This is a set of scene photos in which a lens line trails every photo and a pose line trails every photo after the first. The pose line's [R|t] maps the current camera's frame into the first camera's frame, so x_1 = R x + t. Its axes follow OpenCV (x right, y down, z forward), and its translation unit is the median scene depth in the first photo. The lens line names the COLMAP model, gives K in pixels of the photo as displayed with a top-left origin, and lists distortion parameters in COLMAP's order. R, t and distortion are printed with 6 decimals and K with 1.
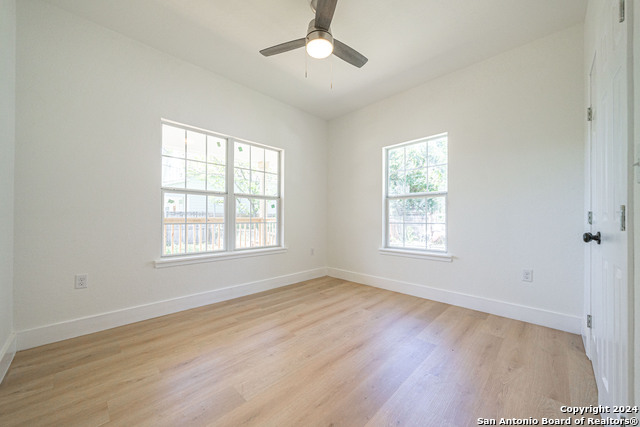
lens RADIAL K [[233.7, 0, 320.7], [0, 233.7, 217.4], [0, 0, 1]] dist [-0.001747, -0.000134]
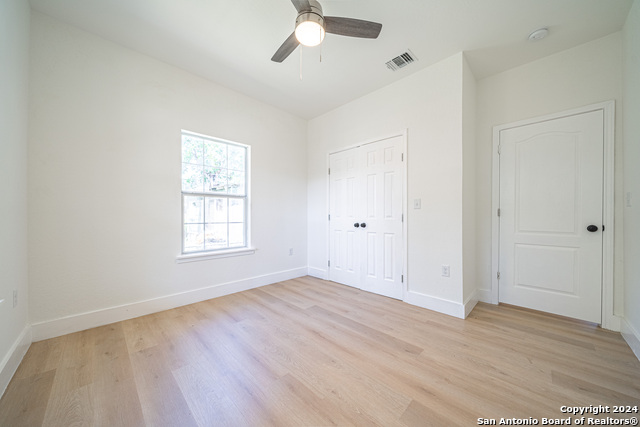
lens RADIAL K [[220.3, 0, 321.0], [0, 220.3, 215.5], [0, 0, 1]] dist [0.000125, 0.000090]
pose [[0.023165, -0.000187, 0.999732, -0.594759], [-0.006682, 0.999978, 0.000342, -0.009817], [-0.999709, -0.006688, 0.023163, 0.629927]]
